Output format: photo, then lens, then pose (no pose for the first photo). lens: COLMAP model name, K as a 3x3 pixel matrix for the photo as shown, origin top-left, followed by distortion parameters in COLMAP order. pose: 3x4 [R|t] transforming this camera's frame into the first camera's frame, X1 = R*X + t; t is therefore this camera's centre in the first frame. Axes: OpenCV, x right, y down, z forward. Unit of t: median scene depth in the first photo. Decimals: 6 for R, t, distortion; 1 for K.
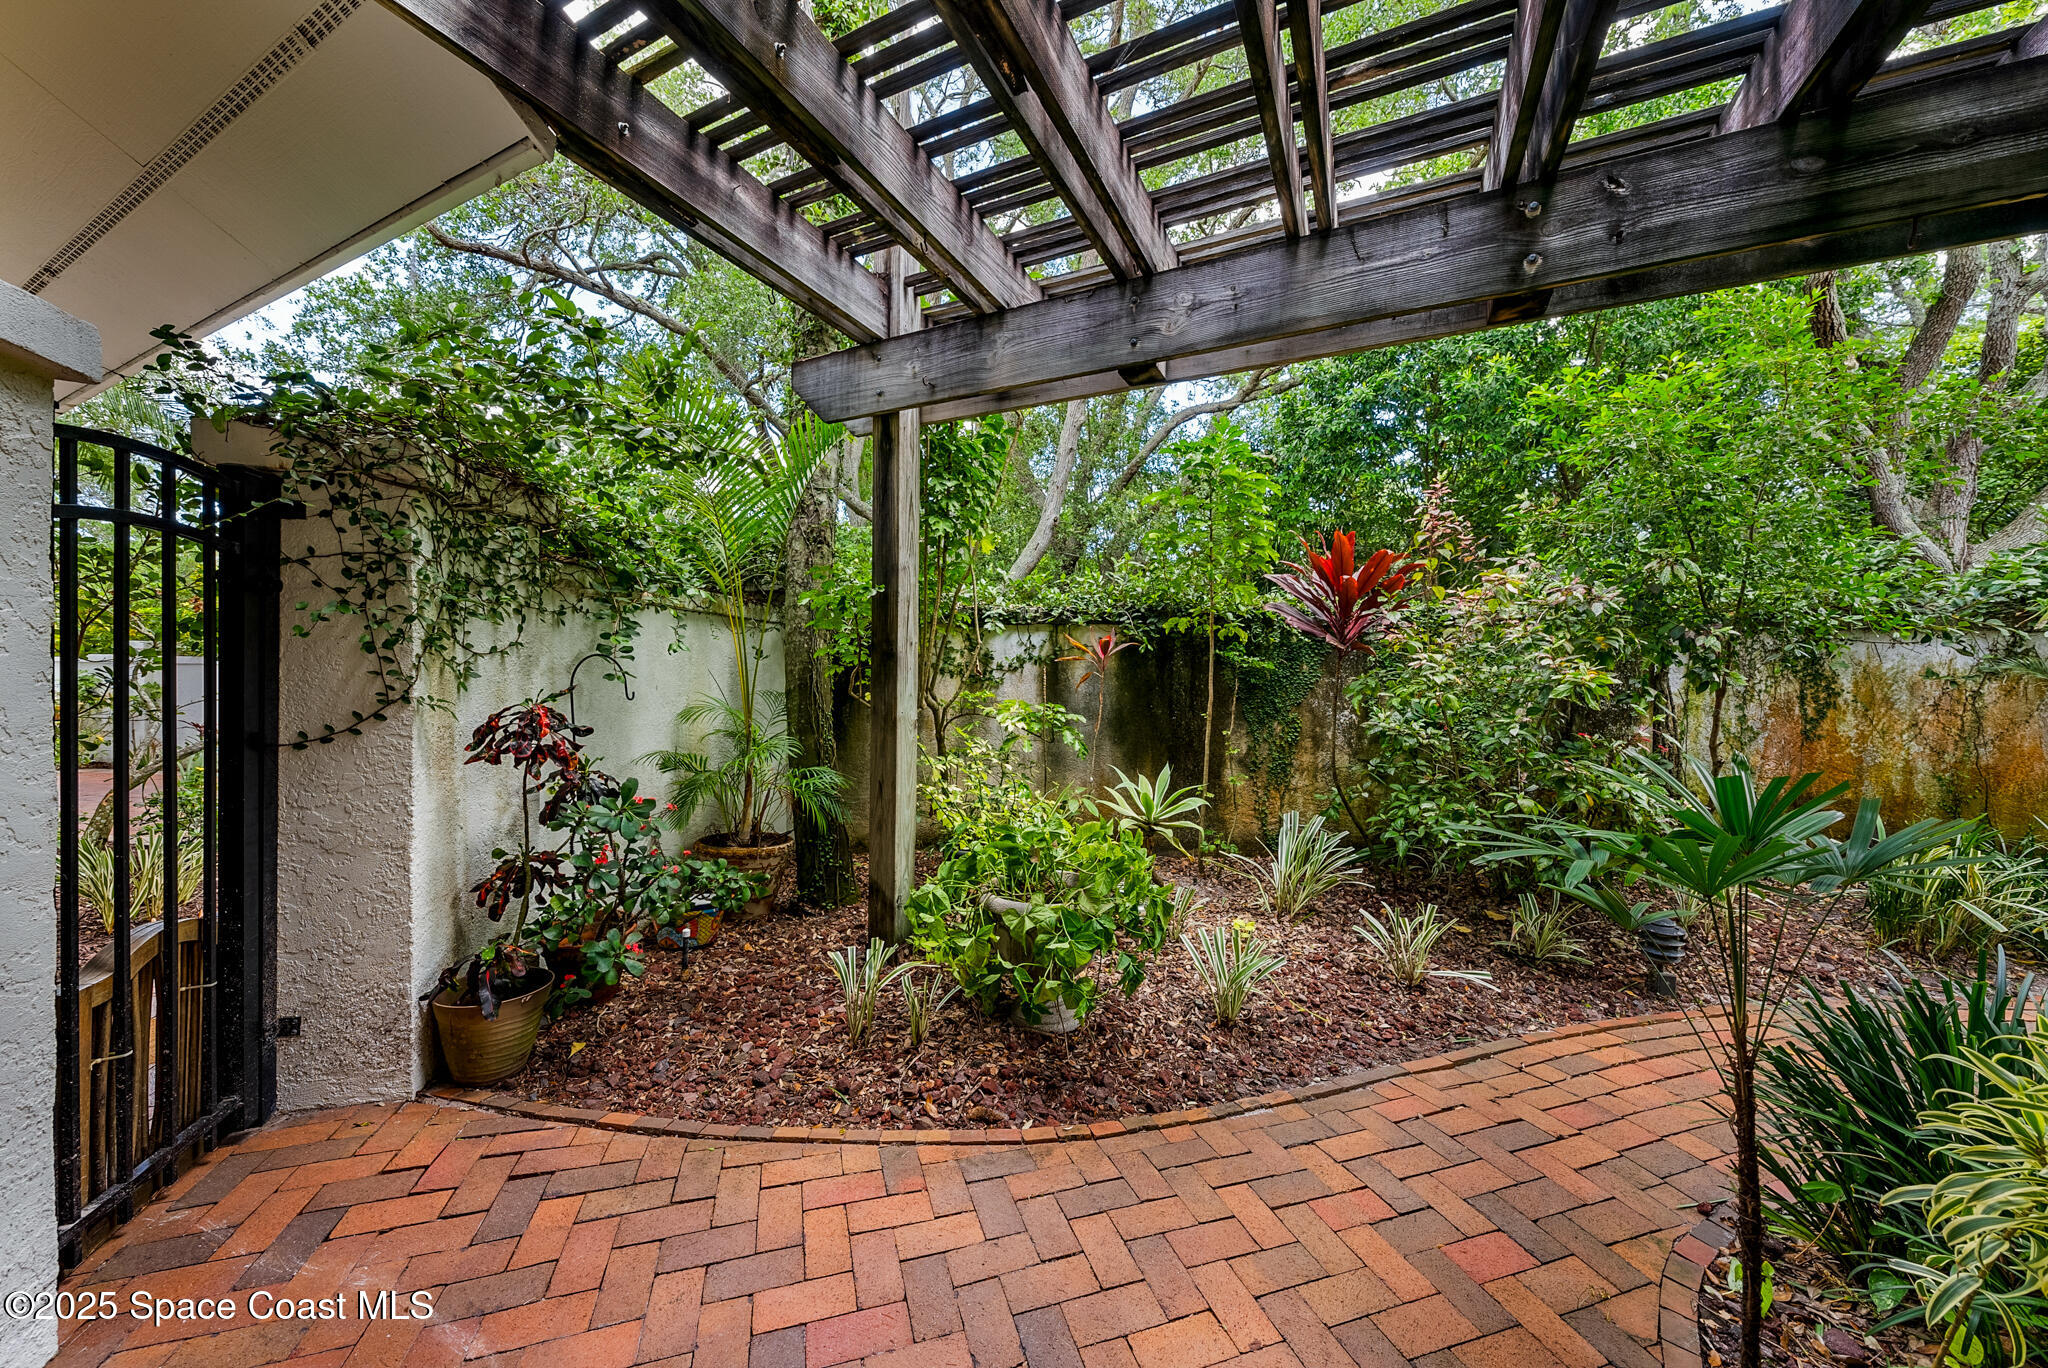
lens RADIAL K [[710.1, 0, 1016.1], [0, 710.1, 676.2], [0, 0, 1]] dist [0.000426, 0.000006]
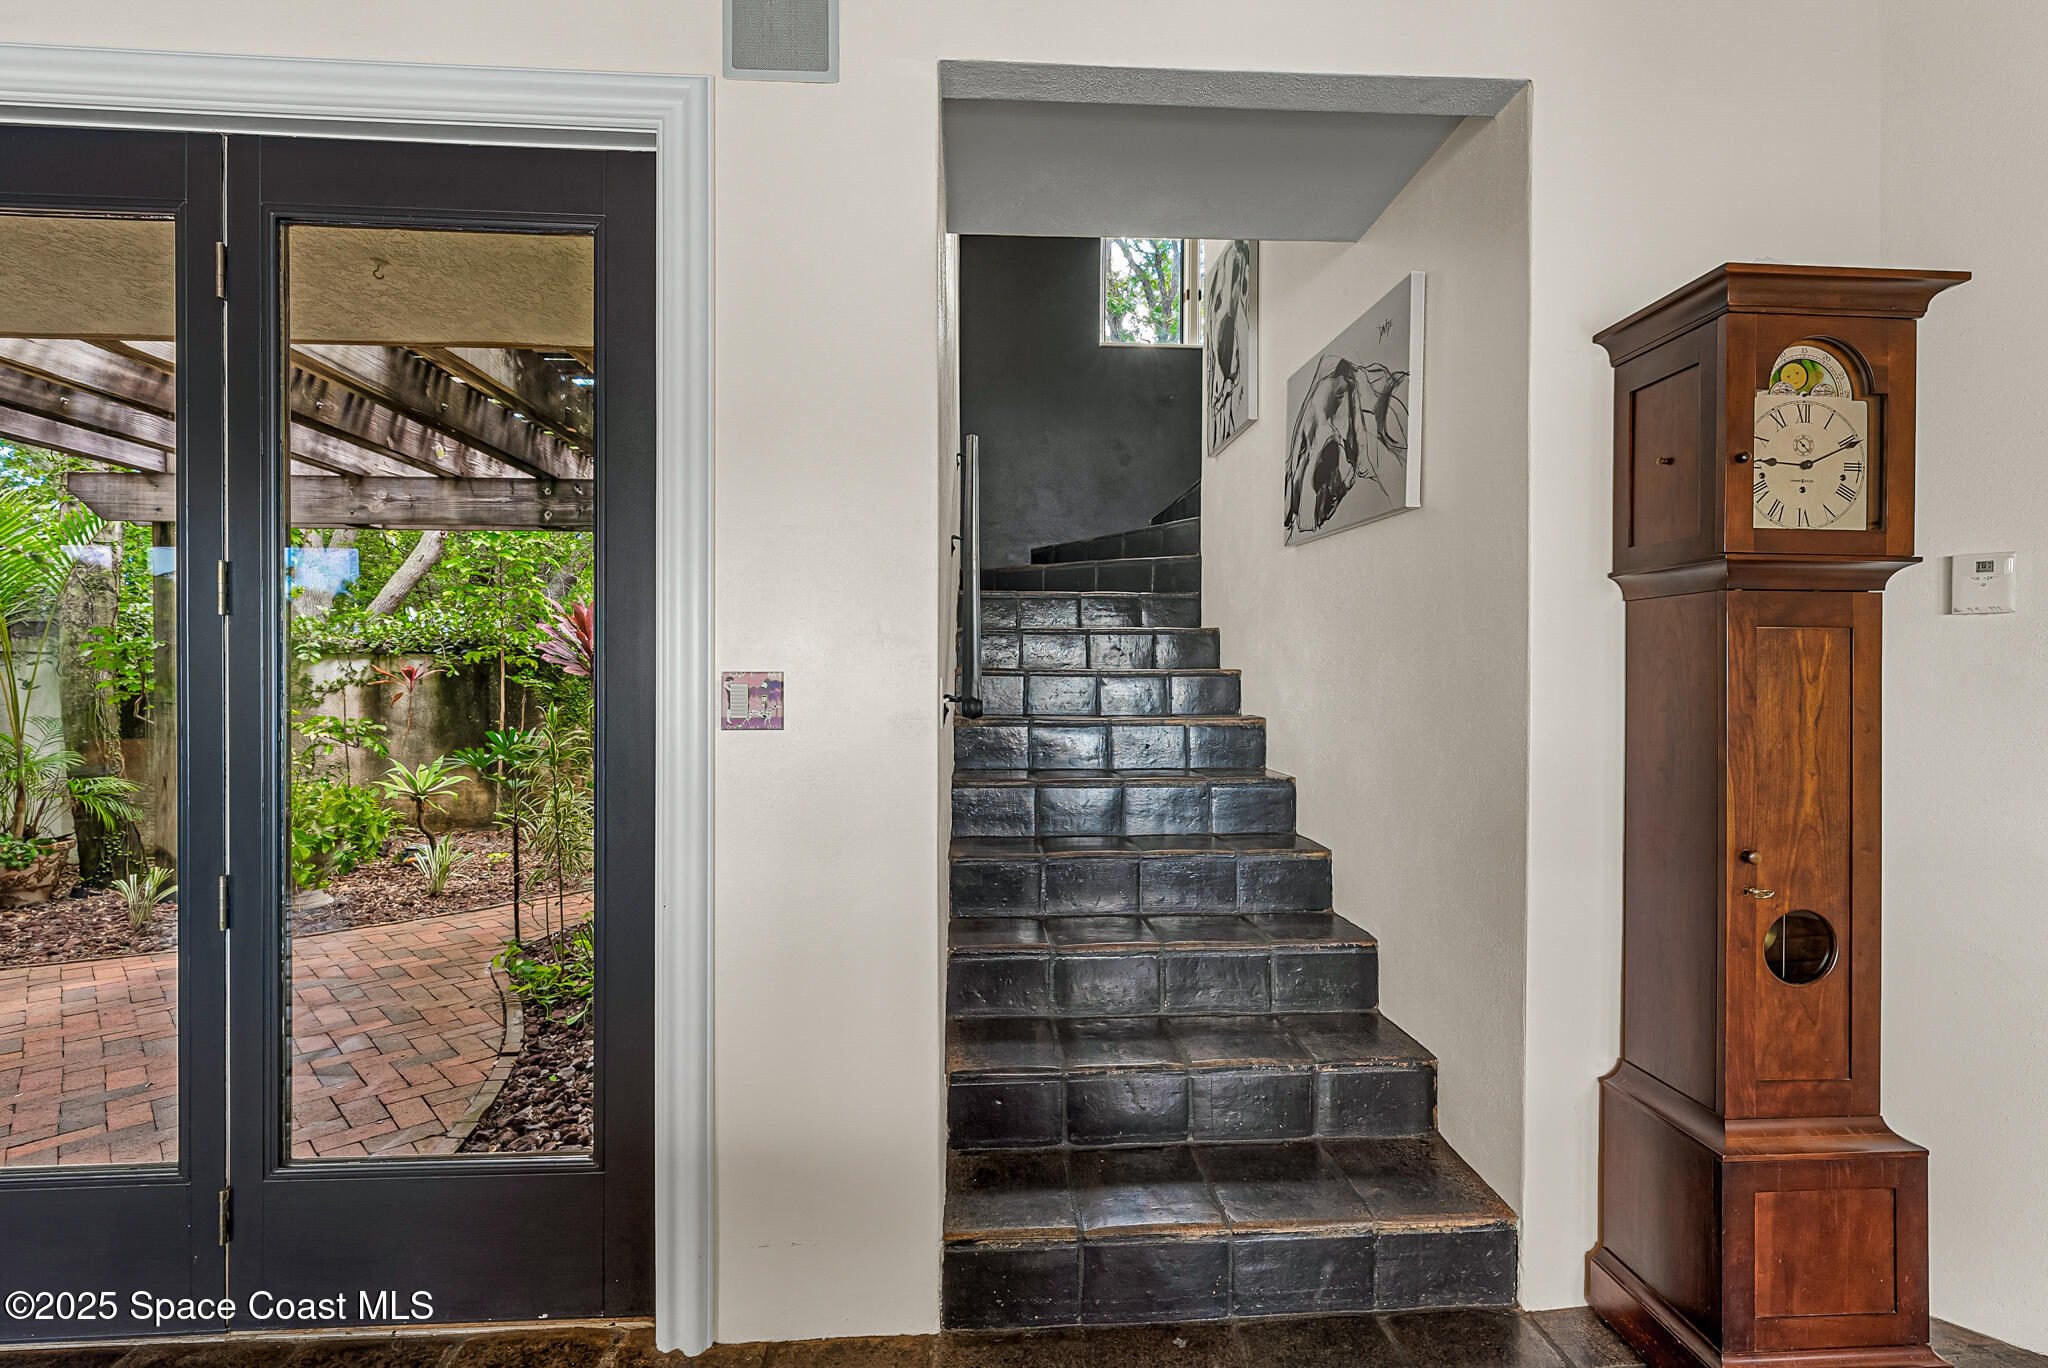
lens RADIAL K [[870.5, 0, 1031.4], [0, 870.5, 678.9], [0, 0, 1]] dist [0.013780, 0.000009]
pose [[0.860500, -0.014969, 0.509230, 0.267898], [0.013412, 0.999887, 0.006728, -0.024968], [-0.509274, 0.001041, 0.860604, -0.930113]]
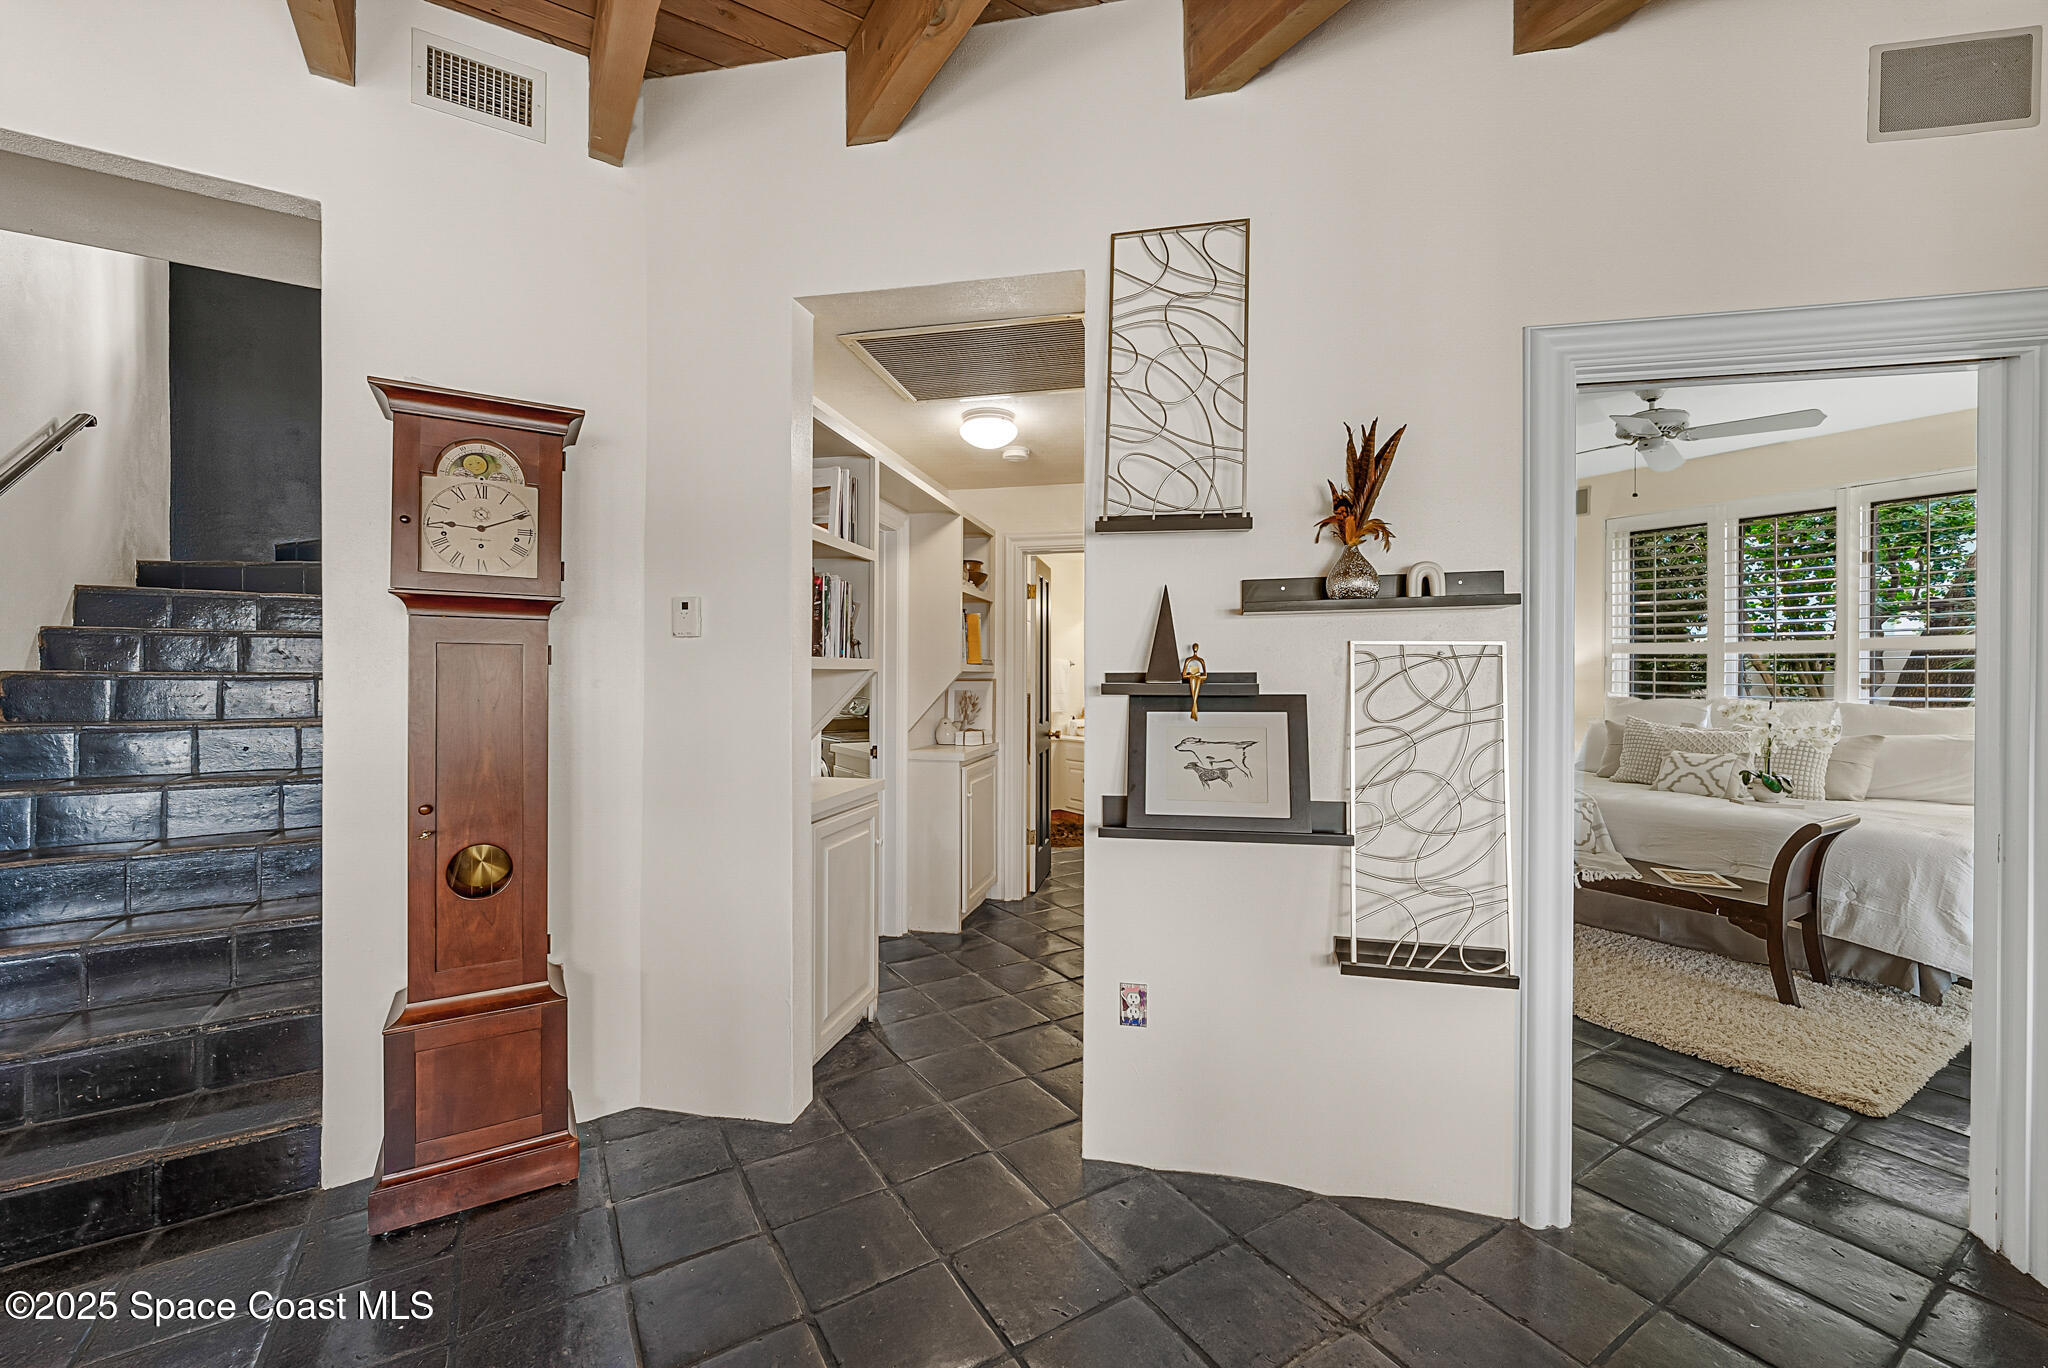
lens RADIAL K [[827.6, 0, 1024.7], [0, 827.6, 678.0], [0, 0, 1]] dist [0.002816, -0.000371]
pose [[0.520456, -0.013105, 0.853788, 0.478302], [0.012015, 0.999896, 0.008024, -0.019655], [-0.853804, 0.006082, 0.520559, -1.296378]]
